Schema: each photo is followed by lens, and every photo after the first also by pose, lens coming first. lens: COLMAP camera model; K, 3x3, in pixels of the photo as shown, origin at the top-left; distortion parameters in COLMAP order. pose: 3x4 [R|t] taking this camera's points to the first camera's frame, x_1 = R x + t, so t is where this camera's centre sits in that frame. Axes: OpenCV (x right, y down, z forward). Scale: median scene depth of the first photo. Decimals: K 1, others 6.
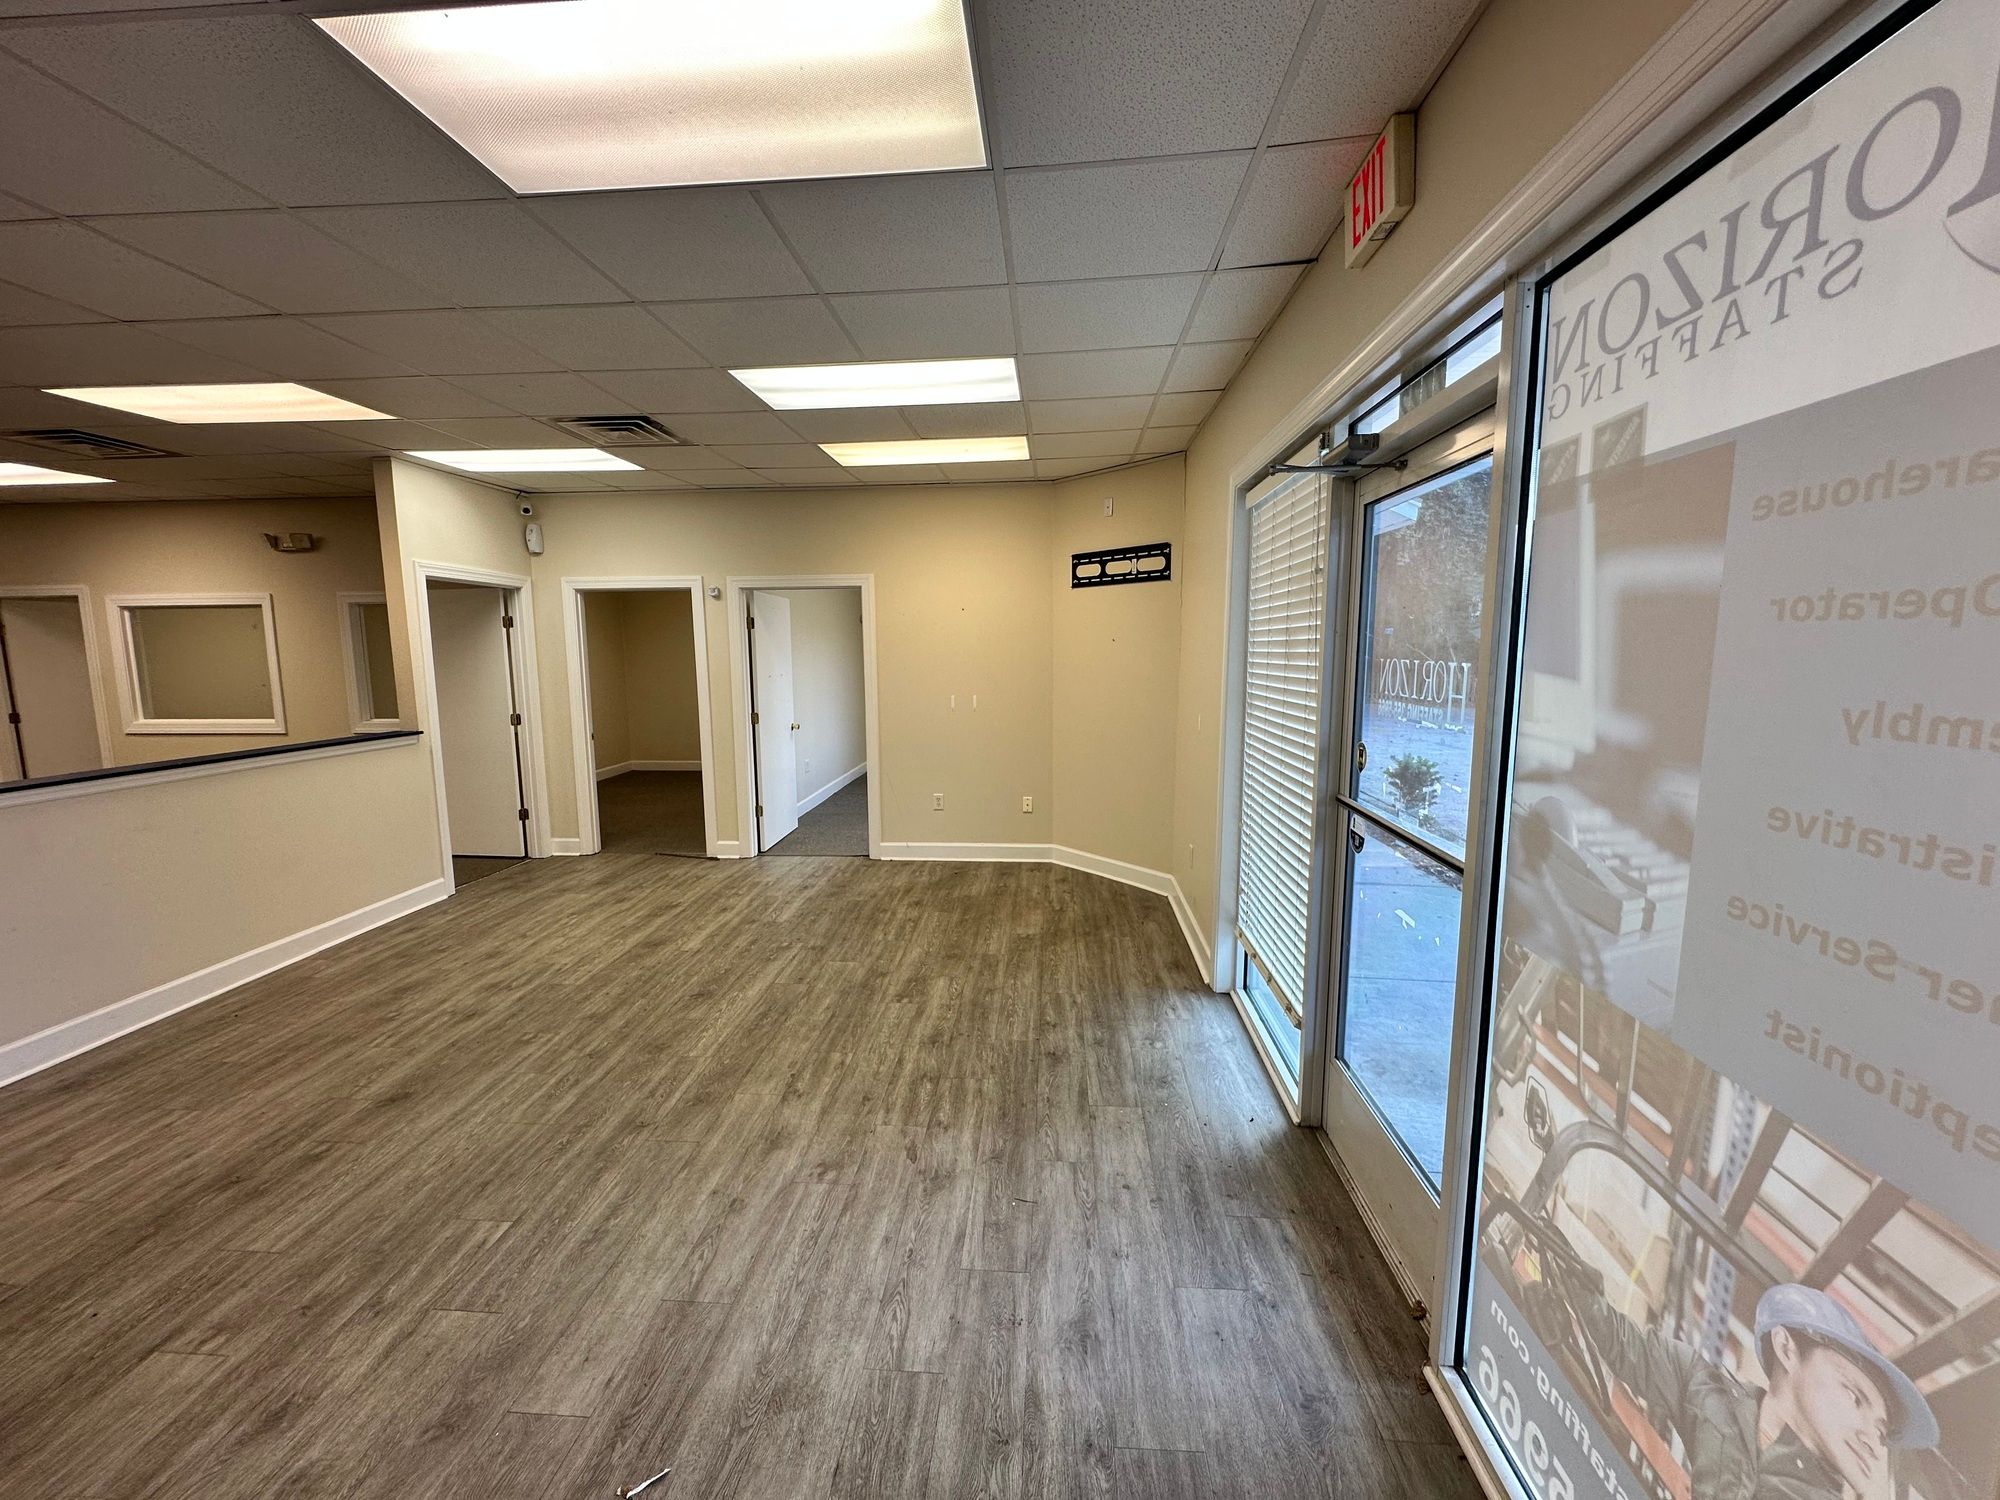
lens RADIAL K [[795.4, 0, 1000.2], [0, 795.4, 752.8], [0, 0, 1]] dist [-0.003525, 0.000699]
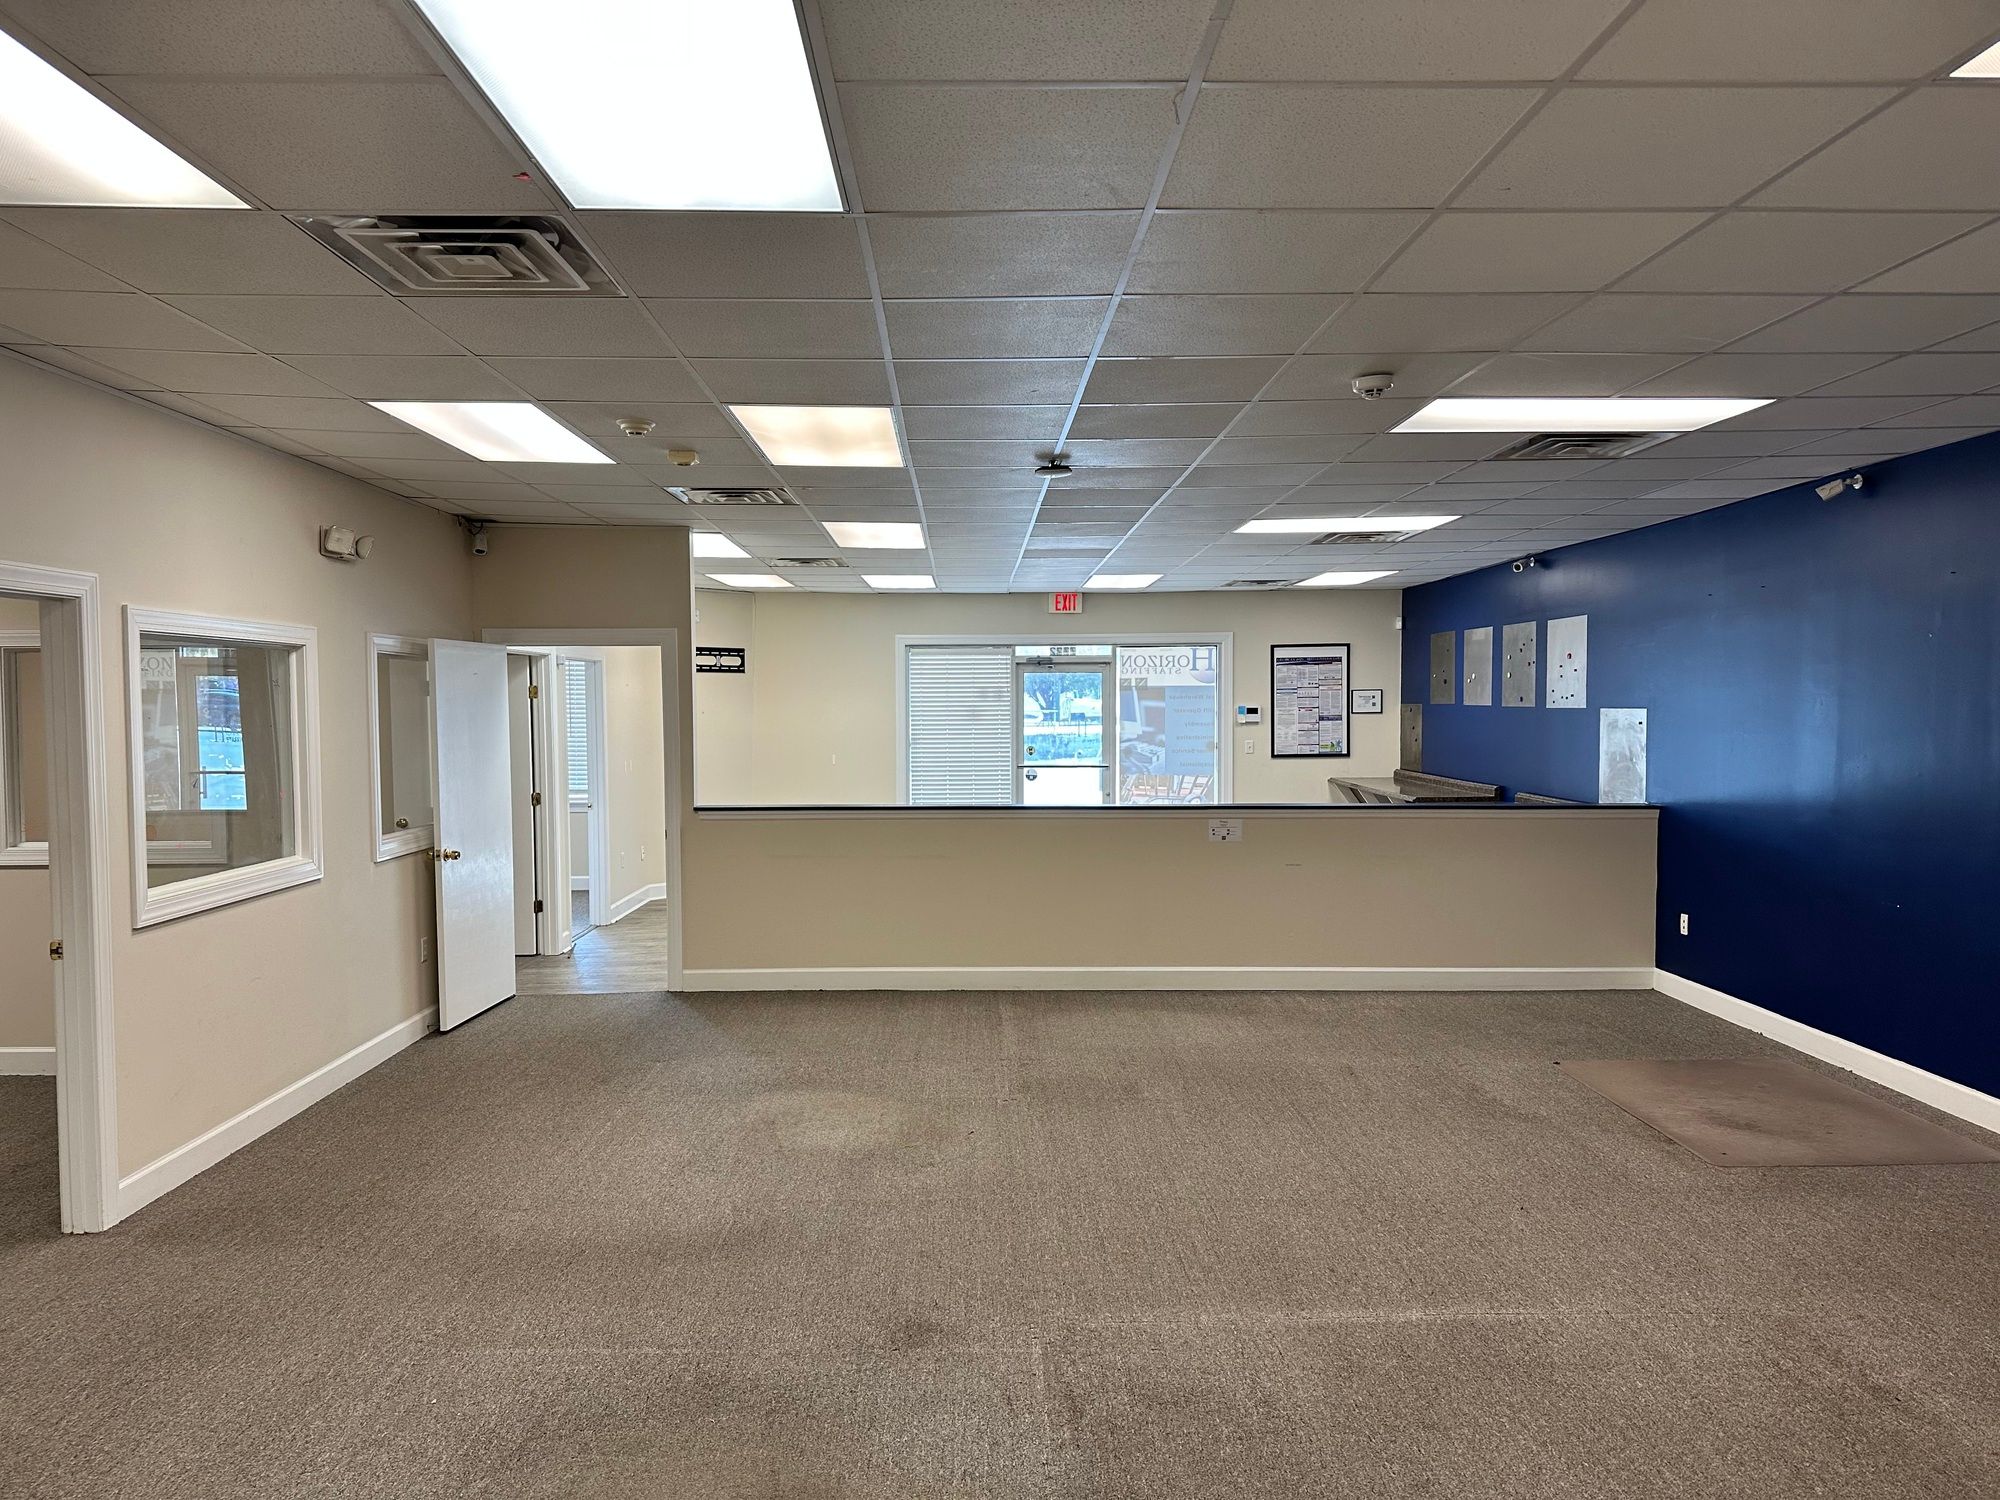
lens RADIAL K [[1383.3, 0, 1001.9], [0, 1383.3, 758.4], [0, 0, 1]] dist [-0.015811, -0.023372]
pose [[-0.095712, -0.034896, 0.994797, -3.785033], [0.135733, 0.989593, 0.047773, -0.182857], [-0.986111, 0.139599, -0.089979, 1.214902]]
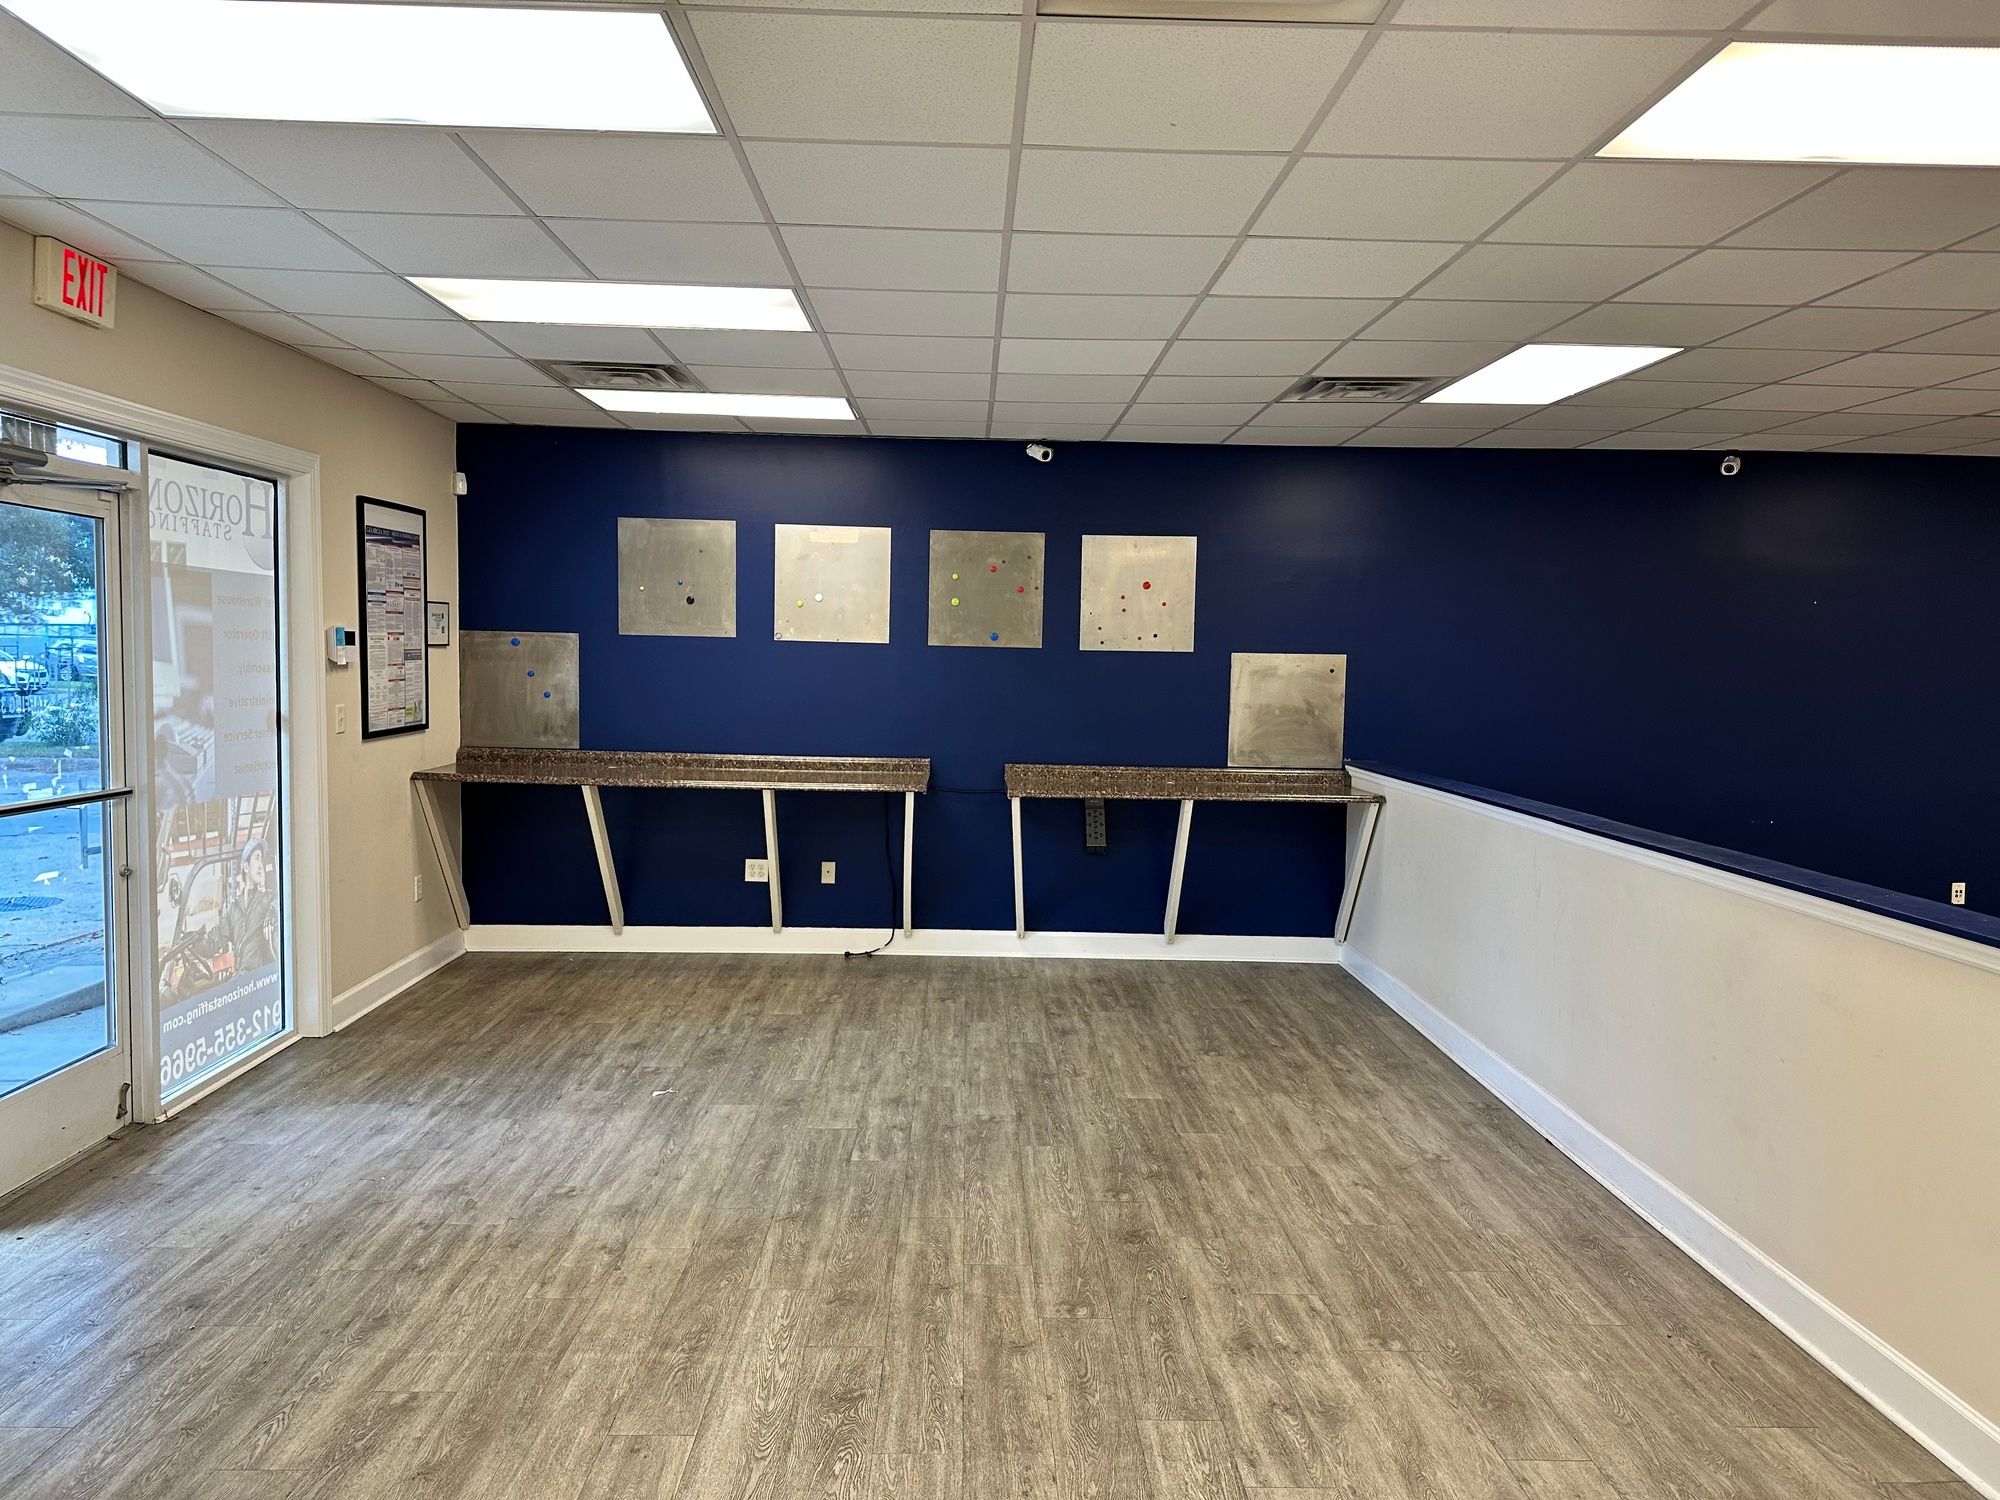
lens RADIAL K [[1383.3, 0, 1081.3], [0, 1383.3, 734.0], [0, 0, 1]] dist [-0.015811, -0.023372]
pose [[-0.989087, -0.012721, -0.146784, -0.459885], [-0.040872, 0.980854, 0.190406, -0.290378], [0.141552, 0.194328, -0.970670, 2.048244]]
